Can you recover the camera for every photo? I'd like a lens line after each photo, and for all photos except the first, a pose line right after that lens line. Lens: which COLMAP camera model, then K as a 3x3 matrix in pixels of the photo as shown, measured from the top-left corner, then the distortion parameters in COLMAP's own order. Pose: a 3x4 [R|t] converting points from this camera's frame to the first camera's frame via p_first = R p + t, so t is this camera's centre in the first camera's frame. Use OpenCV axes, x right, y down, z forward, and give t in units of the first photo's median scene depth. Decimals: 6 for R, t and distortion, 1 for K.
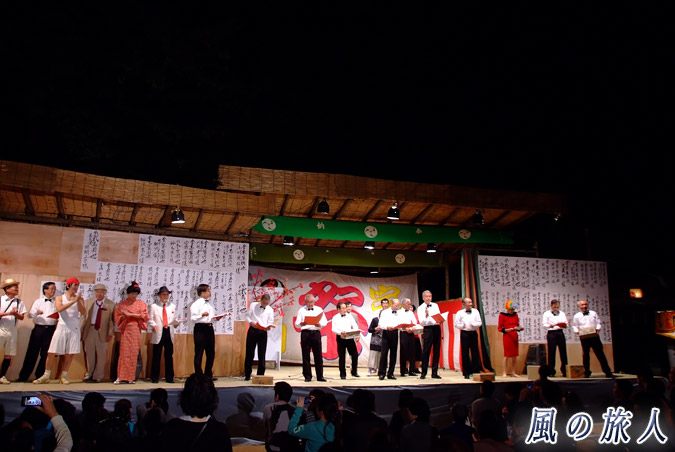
lens RADIAL K [[567.5, 0, 337.5], [0, 567.5, 226.0], [0, 0, 1]] dist [-0.131245, 0.075745]
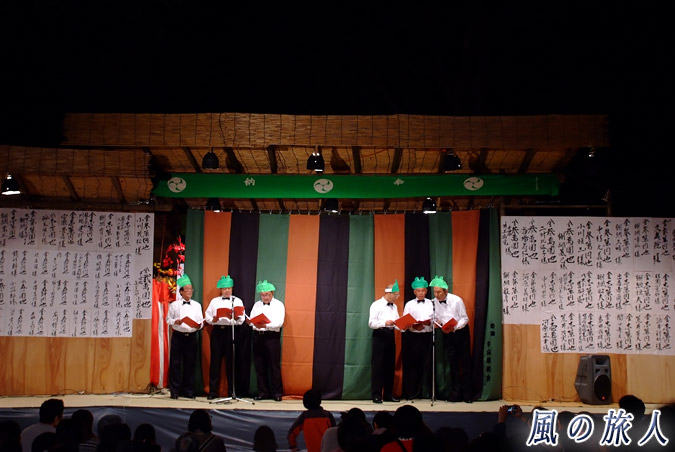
lens RADIAL K [[883.5, 0, 337.4], [0, 883.5, 238.9], [0, 0, 1]] dist [-0.020788, 0.011728]
pose [[0.957358, -0.029307, -0.287415, 0.363394], [0.053791, 0.995528, 0.077660, -0.010596], [0.283854, -0.089809, 0.954652, -0.020097]]
